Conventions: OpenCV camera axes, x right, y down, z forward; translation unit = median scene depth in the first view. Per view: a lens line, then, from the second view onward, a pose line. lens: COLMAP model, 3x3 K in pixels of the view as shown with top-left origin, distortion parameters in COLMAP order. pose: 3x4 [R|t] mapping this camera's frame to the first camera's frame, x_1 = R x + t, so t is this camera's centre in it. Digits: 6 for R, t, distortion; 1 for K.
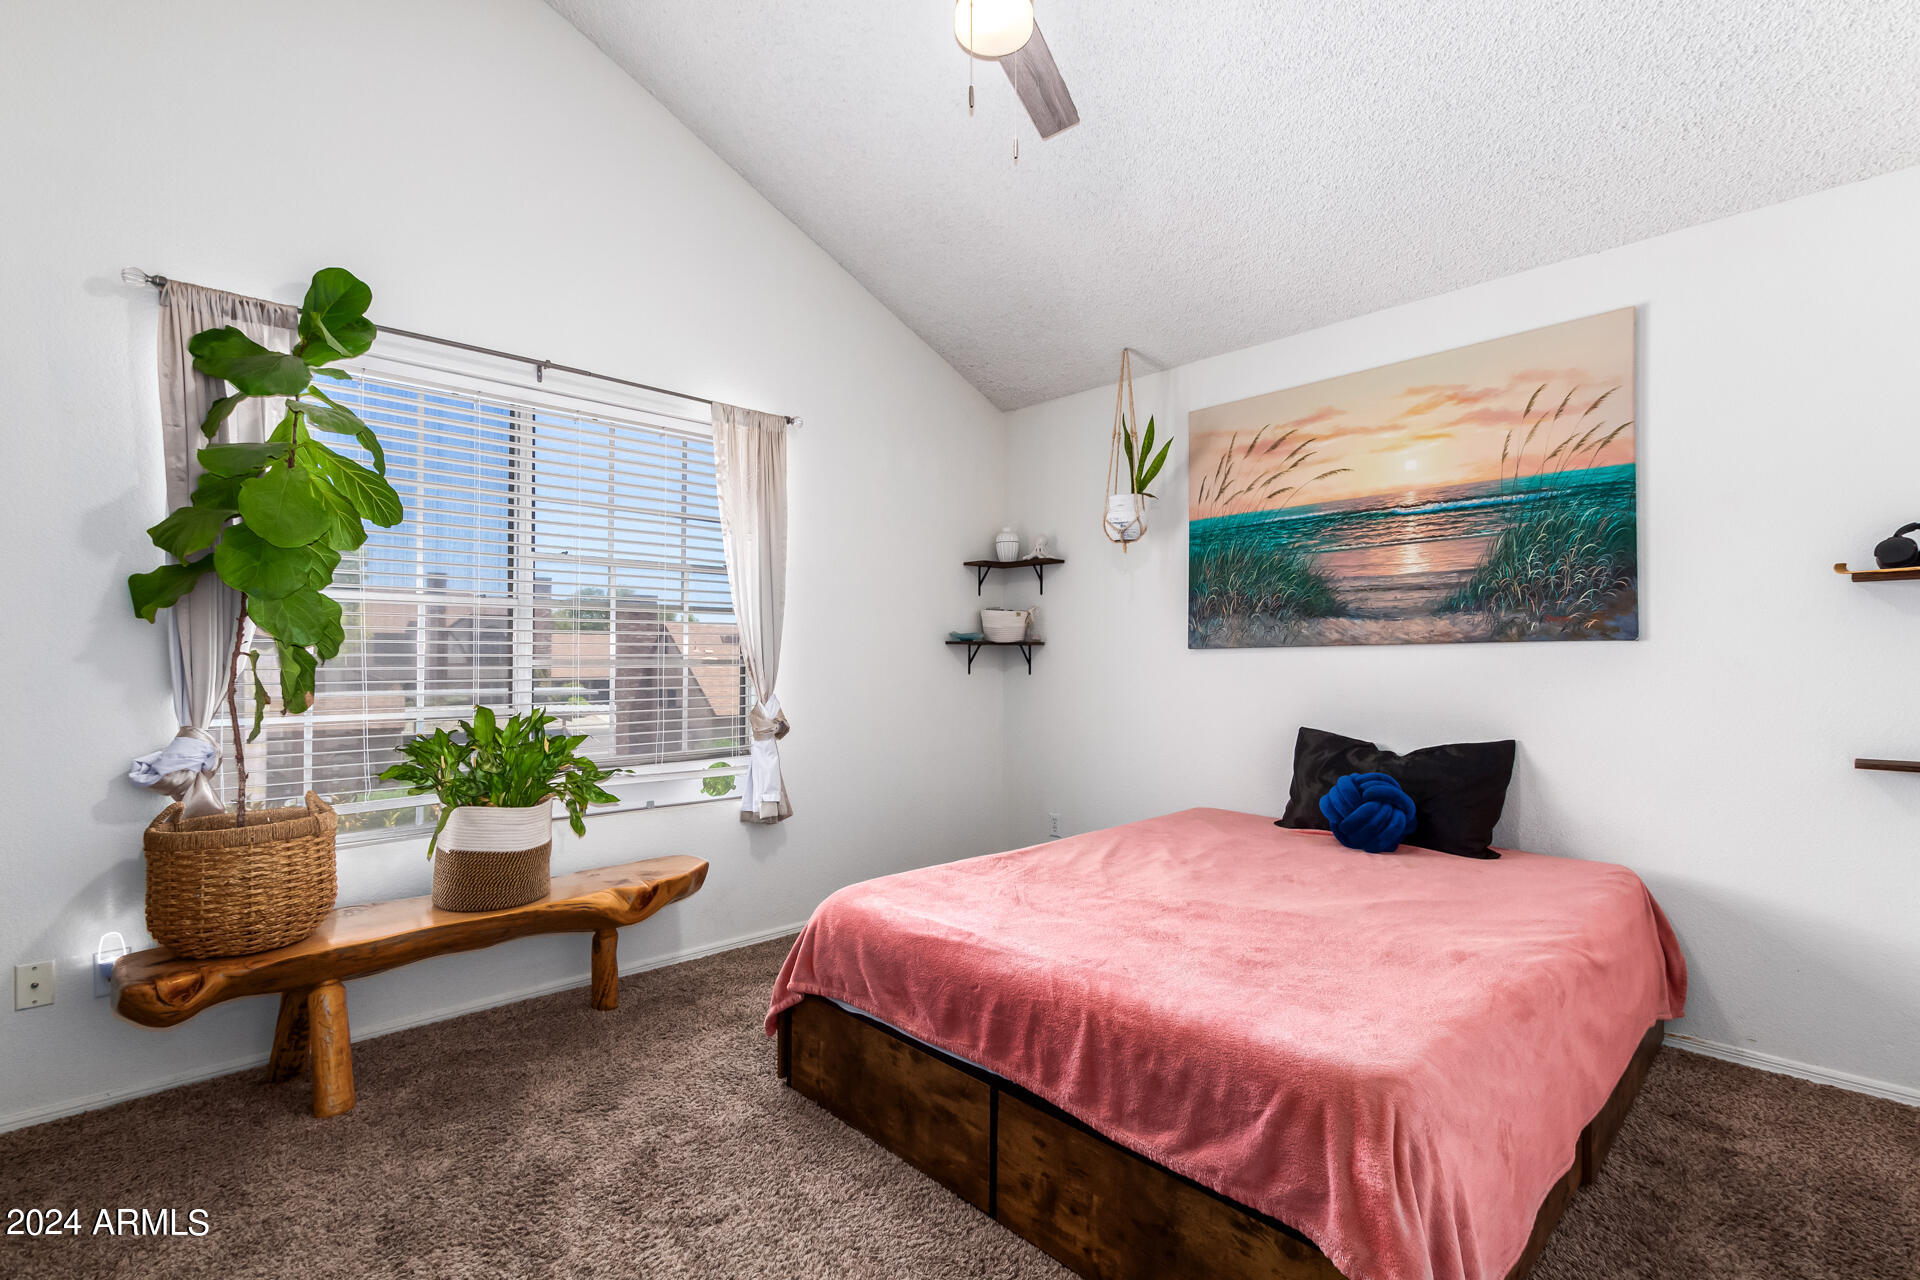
lens RADIAL K [[866.6, 0, 955.7], [0, 866.6, 655.3], [0, 0, 1]] dist [0.004620, -0.001865]
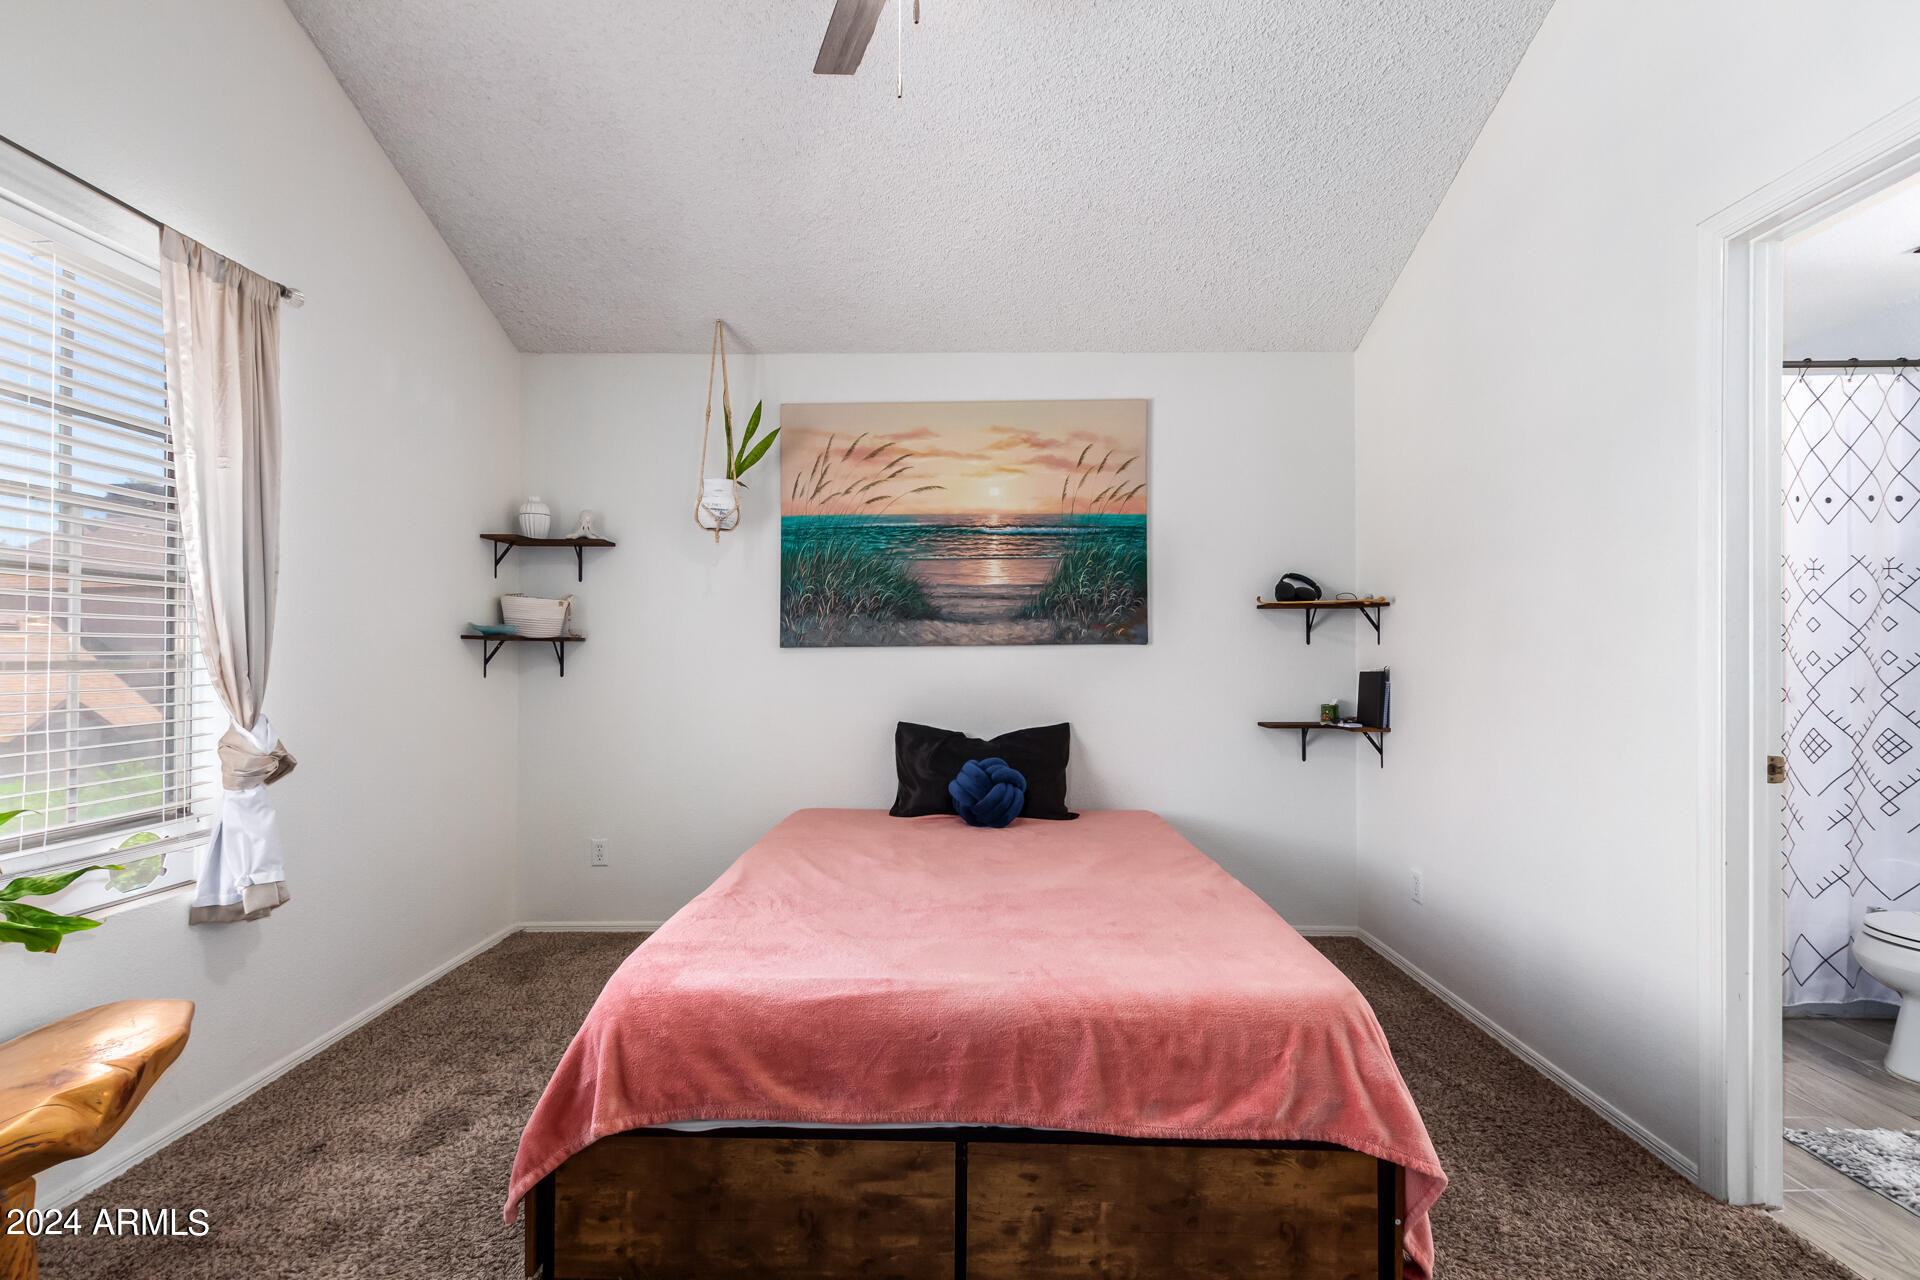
lens RADIAL K [[866.6, 0, 953.4], [0, 866.6, 652.4], [0, 0, 1]] dist [0.004620, -0.001865]
pose [[0.711239, 0.003160, 0.702943, -0.348331], [-0.003640, 0.999993, -0.000811, -0.002434], [-0.702940, -0.001982, 0.711246, 0.219904]]
